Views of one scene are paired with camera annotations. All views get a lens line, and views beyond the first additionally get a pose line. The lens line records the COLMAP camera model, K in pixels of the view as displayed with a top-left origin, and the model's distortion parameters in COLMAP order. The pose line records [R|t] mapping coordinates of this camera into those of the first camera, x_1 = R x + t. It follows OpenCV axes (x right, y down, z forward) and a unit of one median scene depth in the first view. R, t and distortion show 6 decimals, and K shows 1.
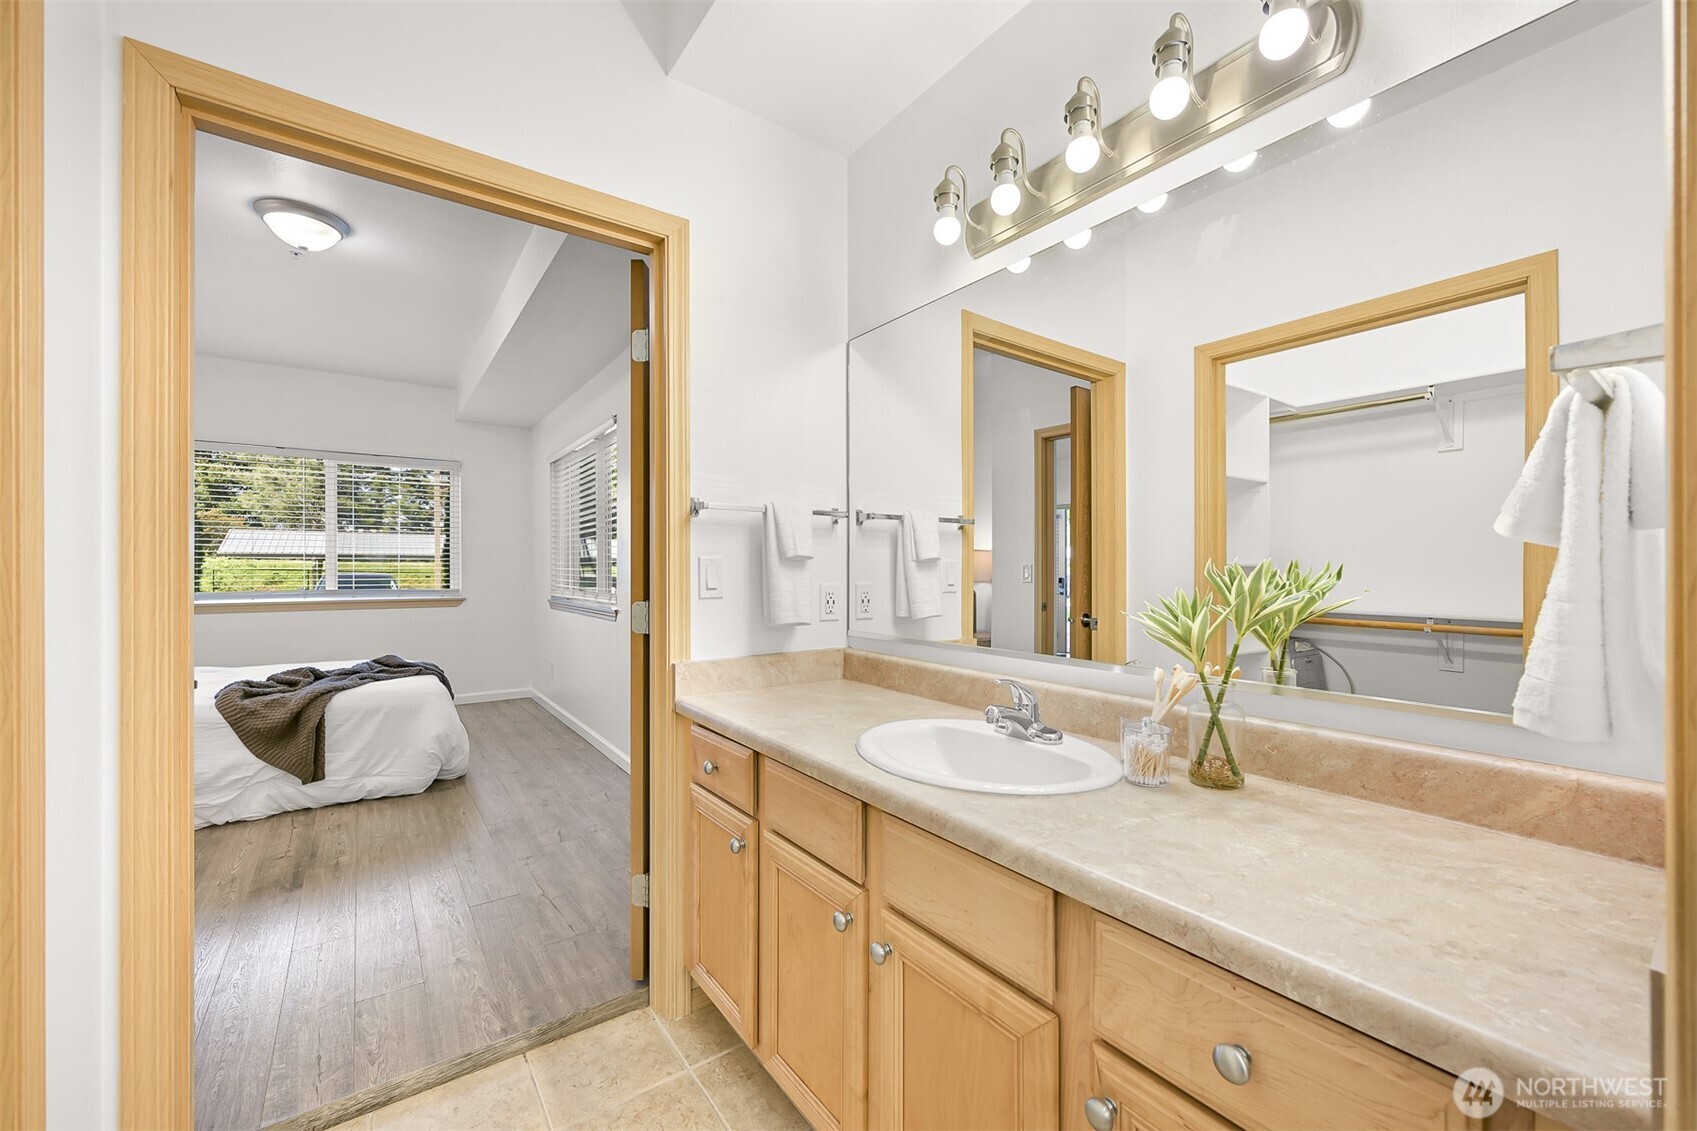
lens RADIAL K [[669.7, 0, 853.1], [0, 669.7, 575.6], [0, 0, 1]] dist [0.000307, 0.000071]
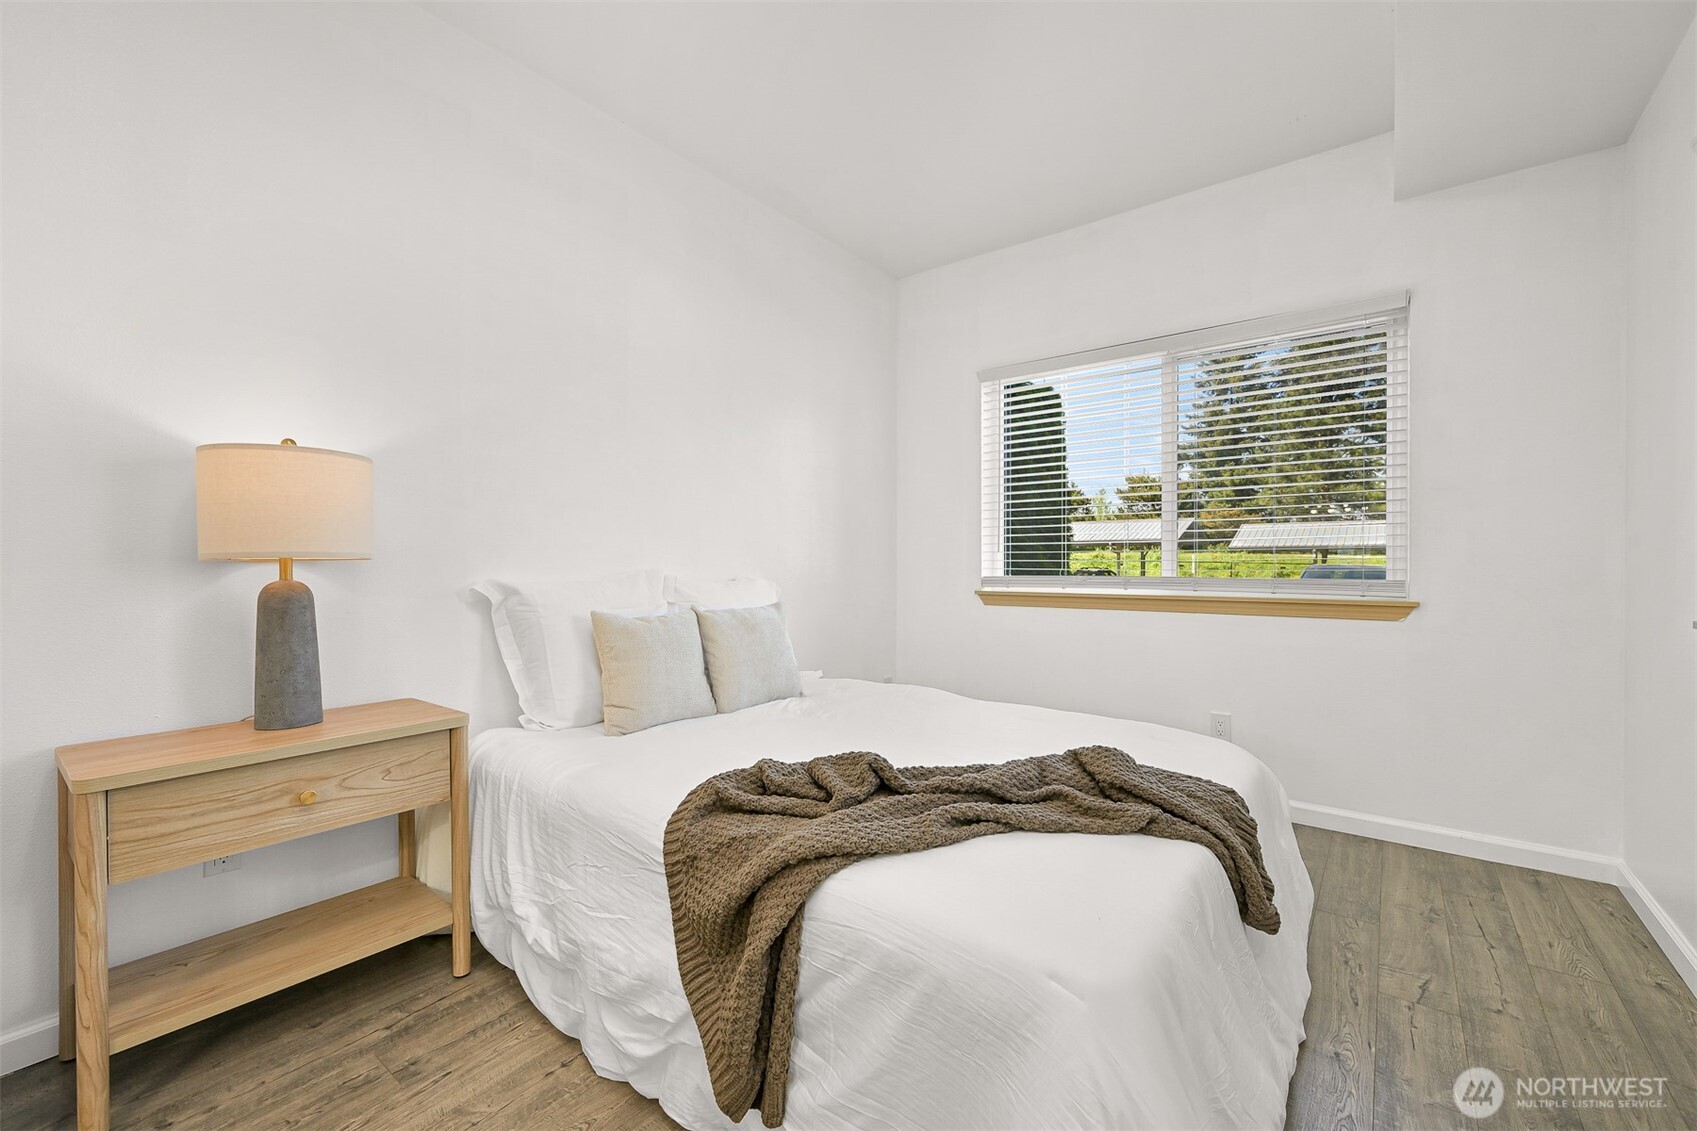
lens RADIAL K [[711.5, 0, 852.8], [0, 711.5, 569.7], [0, 0, 1]] dist [-0.000874, 0.000236]
pose [[0.290344, 0.009730, -0.956873, -0.395566], [-0.013240, 0.999893, 0.006150, 0.023225], [0.956831, 0.010883, 0.290442, 0.826564]]
